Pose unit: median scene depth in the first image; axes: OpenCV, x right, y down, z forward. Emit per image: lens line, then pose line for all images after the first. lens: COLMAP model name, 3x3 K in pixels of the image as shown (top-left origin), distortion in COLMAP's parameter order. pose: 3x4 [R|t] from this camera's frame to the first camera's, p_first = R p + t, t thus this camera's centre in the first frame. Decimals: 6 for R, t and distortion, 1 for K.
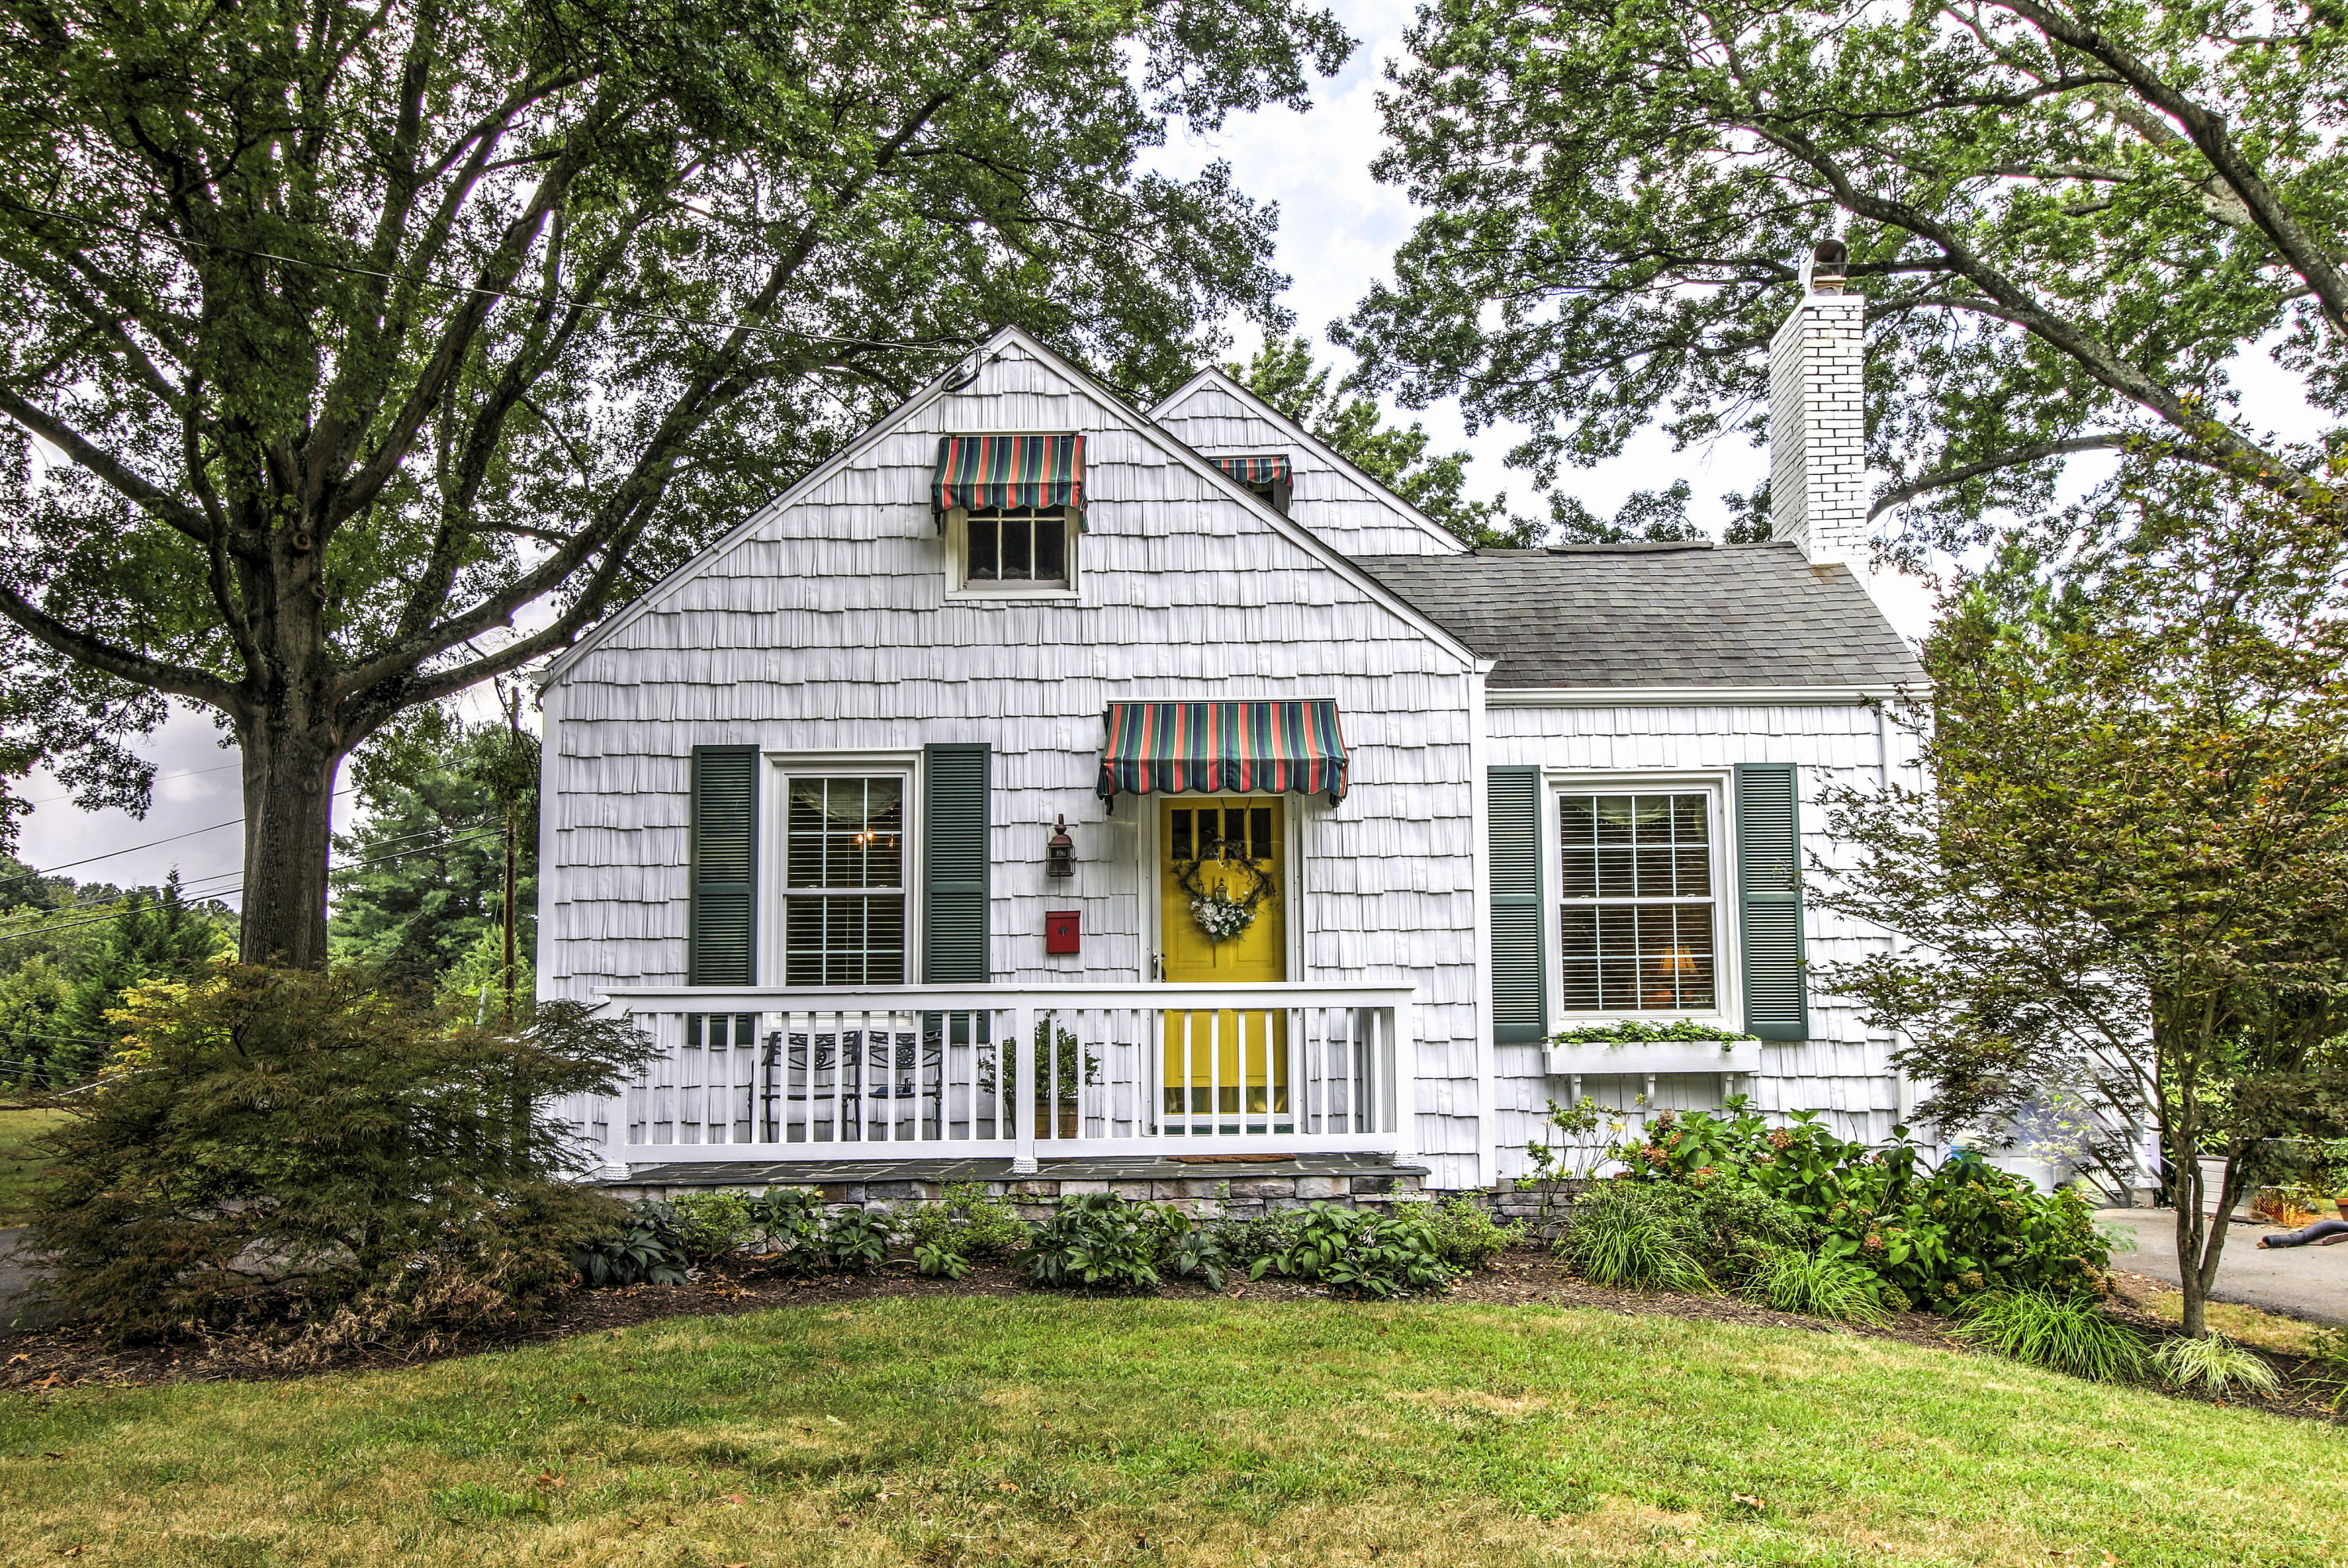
lens RADIAL K [[2014.2, 0, 1180.4], [0, 2014.2, 891.0], [0, 0, 1]] dist [0.013932, 0.001239]
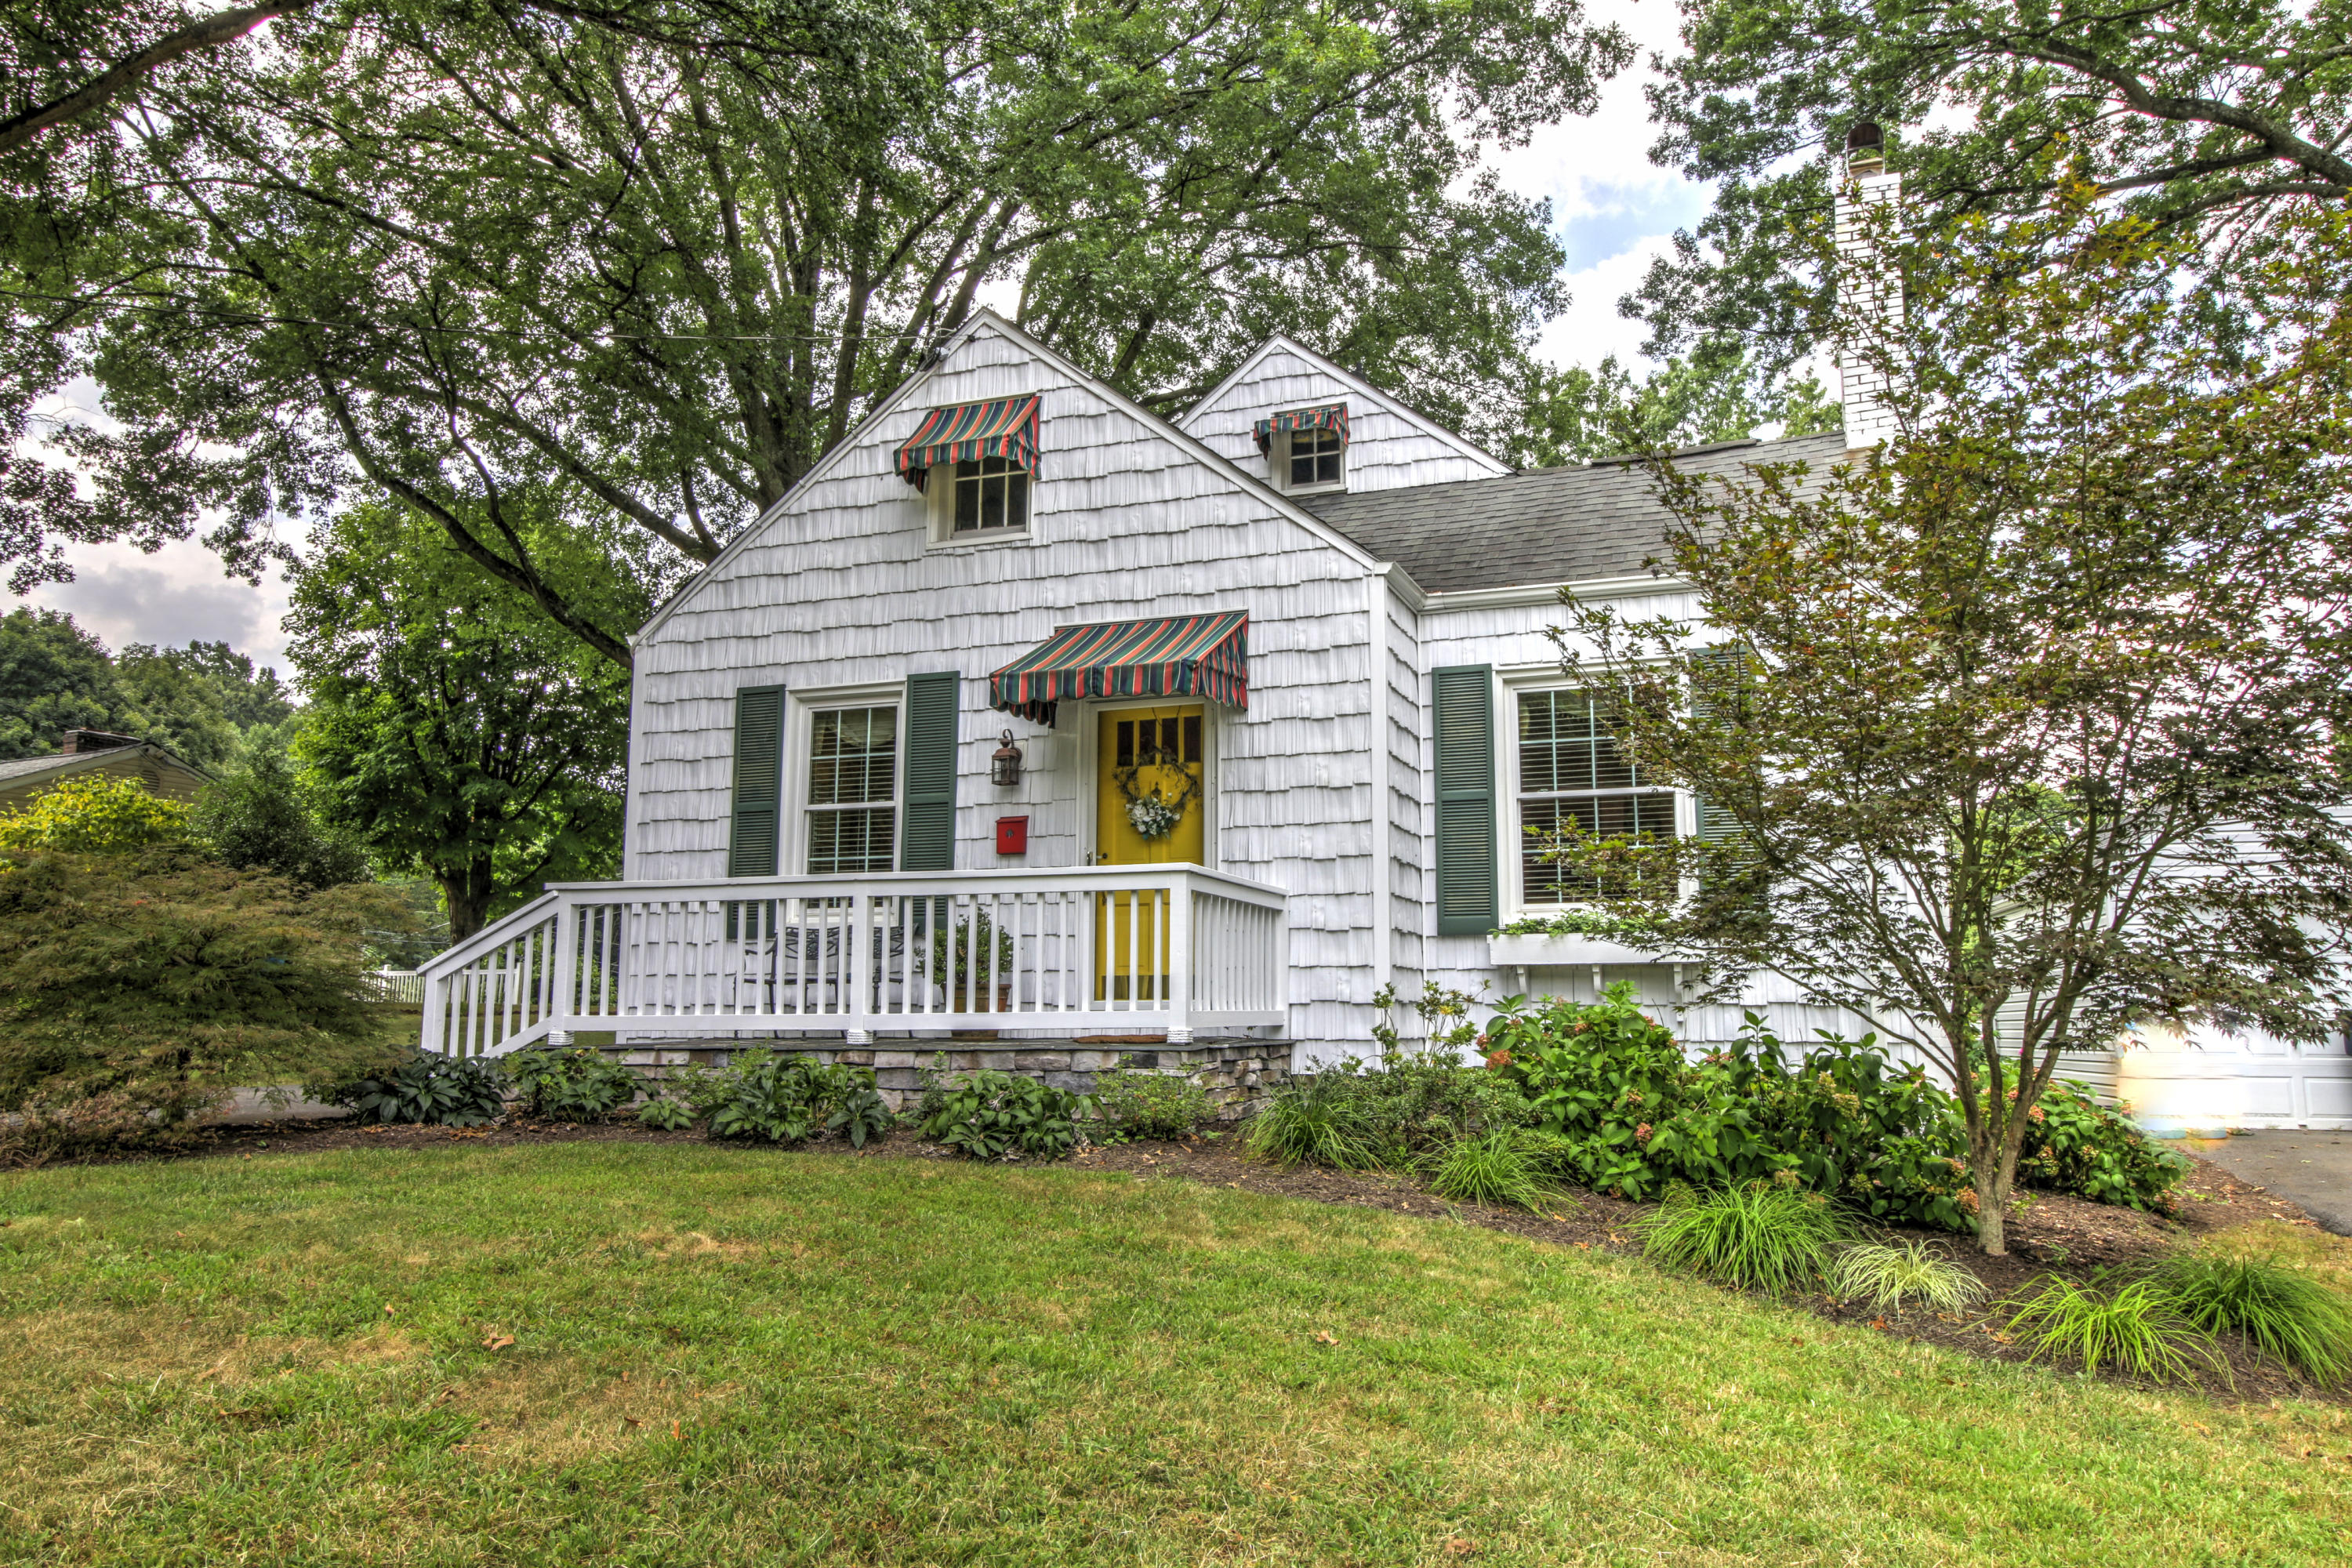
lens RADIAL K [[1684.5, 0, 1211.0], [0, 1684.5, 772.1], [0, 0, 1]] dist [0.006157, -0.011275]
pose [[0.935413, -0.041260, -0.351140, 0.364270], [0.023883, 0.998273, -0.053677, 0.037214], [0.352748, 0.041823, 0.934783, 0.159871]]
